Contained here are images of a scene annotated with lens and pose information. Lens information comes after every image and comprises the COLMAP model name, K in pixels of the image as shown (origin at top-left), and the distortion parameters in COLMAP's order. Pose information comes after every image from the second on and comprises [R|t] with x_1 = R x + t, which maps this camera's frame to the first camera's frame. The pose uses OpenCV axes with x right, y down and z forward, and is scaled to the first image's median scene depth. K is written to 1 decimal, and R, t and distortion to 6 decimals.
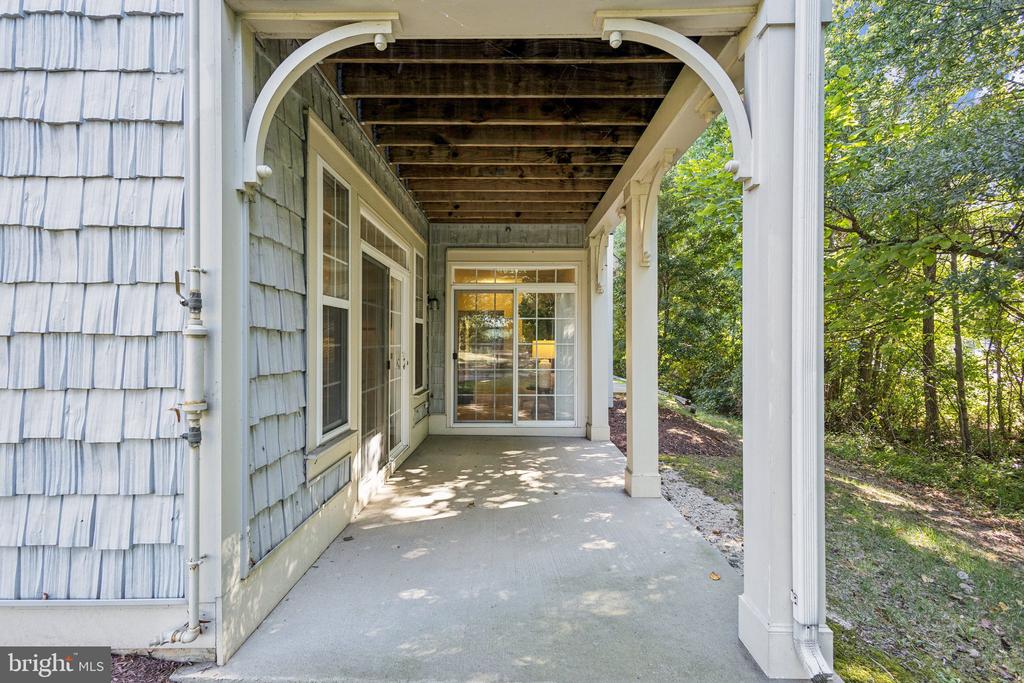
lens RADIAL K [[478.0, 0, 516.1], [0, 478.0, 339.8], [0, 0, 1]] dist [0.015415, -0.001935]
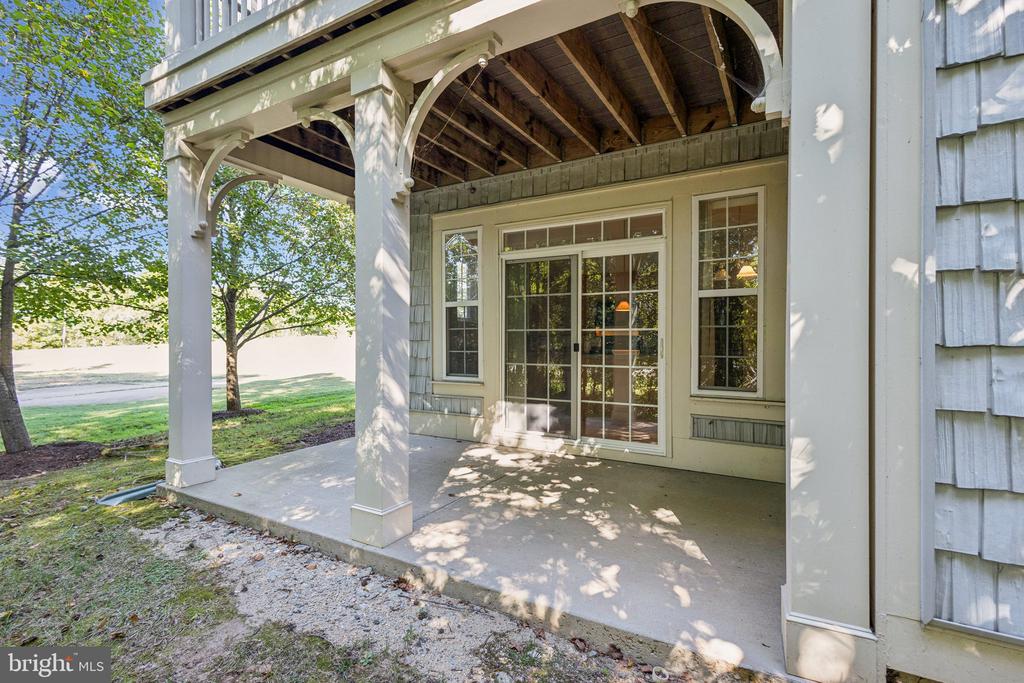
lens RADIAL K [[478.0, 0, 517.6], [0, 478.0, 338.7], [0, 0, 1]] dist [0.015415, -0.001935]
pose [[-0.494642, 0.001936, -0.869095, 0.749382], [0.010032, 0.999944, -0.003483, 0.038323], [0.869039, -0.010441, -0.494634, 1.484261]]
